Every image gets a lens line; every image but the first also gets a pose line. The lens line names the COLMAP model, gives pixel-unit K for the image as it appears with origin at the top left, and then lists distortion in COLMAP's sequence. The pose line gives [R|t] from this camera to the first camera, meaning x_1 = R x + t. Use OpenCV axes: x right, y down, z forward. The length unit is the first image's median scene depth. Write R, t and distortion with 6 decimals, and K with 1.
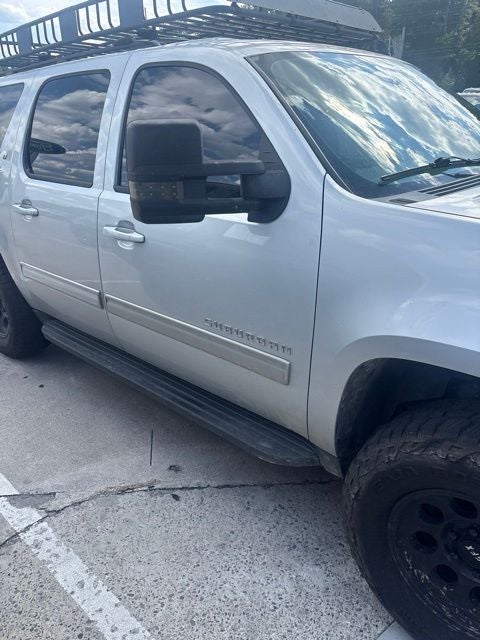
lens RADIAL K [[486.9, 0, 241.0], [0, 486.9, 320.1], [0, 0, 1]] dist [0.035967, -0.043014]
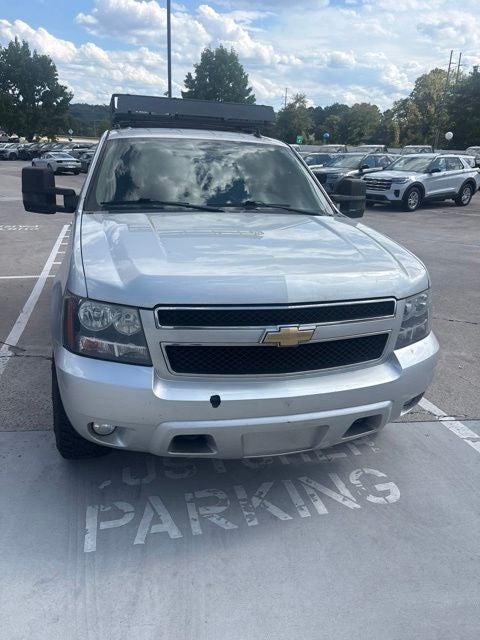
lens RADIAL K [[486.9, 0, 242.7], [0, 486.9, 326.6], [0, 0, 1]] dist [0.035967, -0.043014]
pose [[0.848051, 0.233801, -0.475549, 1.254545], [-0.260926, 0.965314, 0.009279, 0.024330], [0.461224, 0.116214, 0.879640, -0.316295]]
